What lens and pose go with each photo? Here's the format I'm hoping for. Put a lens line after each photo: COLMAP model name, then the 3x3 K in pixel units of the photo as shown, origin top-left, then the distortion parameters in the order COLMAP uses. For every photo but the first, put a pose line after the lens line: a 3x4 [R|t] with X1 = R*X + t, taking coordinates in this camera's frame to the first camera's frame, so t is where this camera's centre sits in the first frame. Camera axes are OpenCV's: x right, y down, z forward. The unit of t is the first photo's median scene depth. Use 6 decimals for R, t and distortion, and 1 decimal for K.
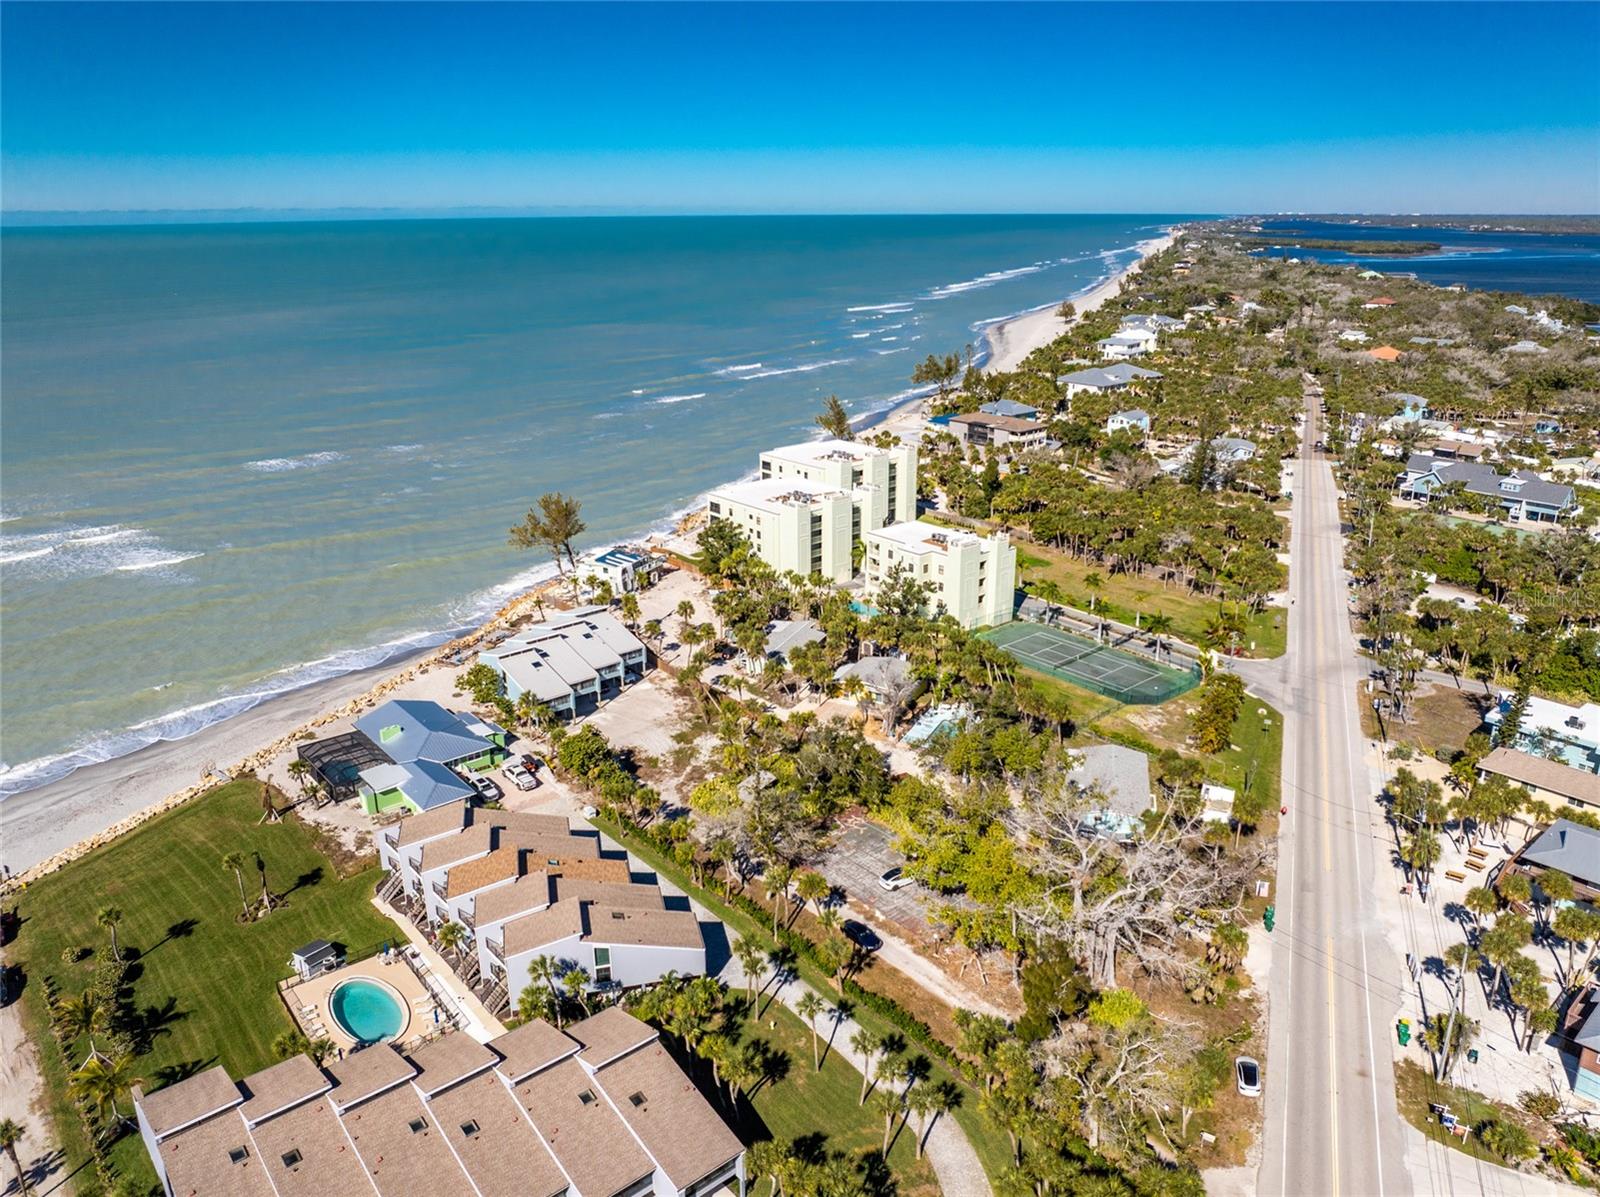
lens RADIAL K [[1133.7, 0, 800.0], [0, 1133.7, 598.5], [0, 0, 1]] dist [-0.036867, 0.000055]
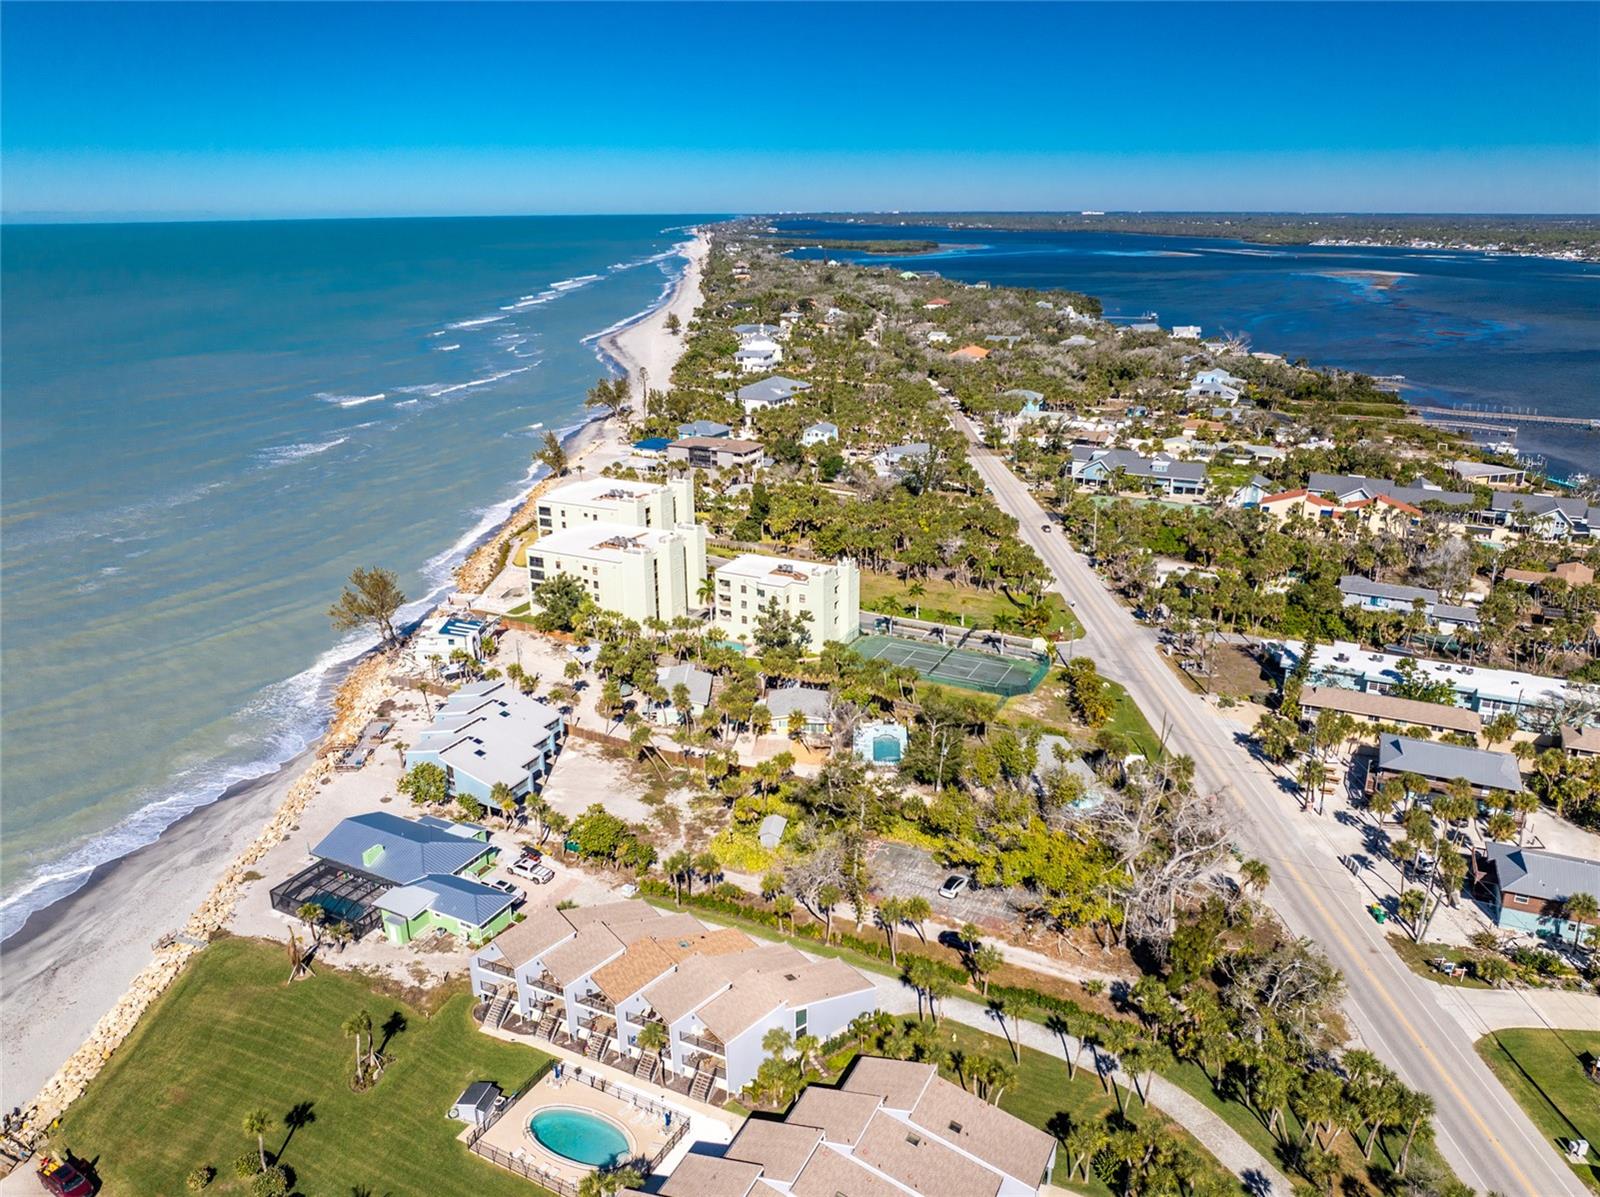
lens RADIAL K [[1133.7, 0, 800.0], [0, 1133.7, 598.5], [0, 0, 1]] dist [-0.036867, 0.000055]
pose [[0.920159, -0.125202, 0.370988, -0.304149], [0.125696, 0.991803, 0.022953, -0.055777], [-0.370821, 0.025511, 0.928354, 0.007788]]
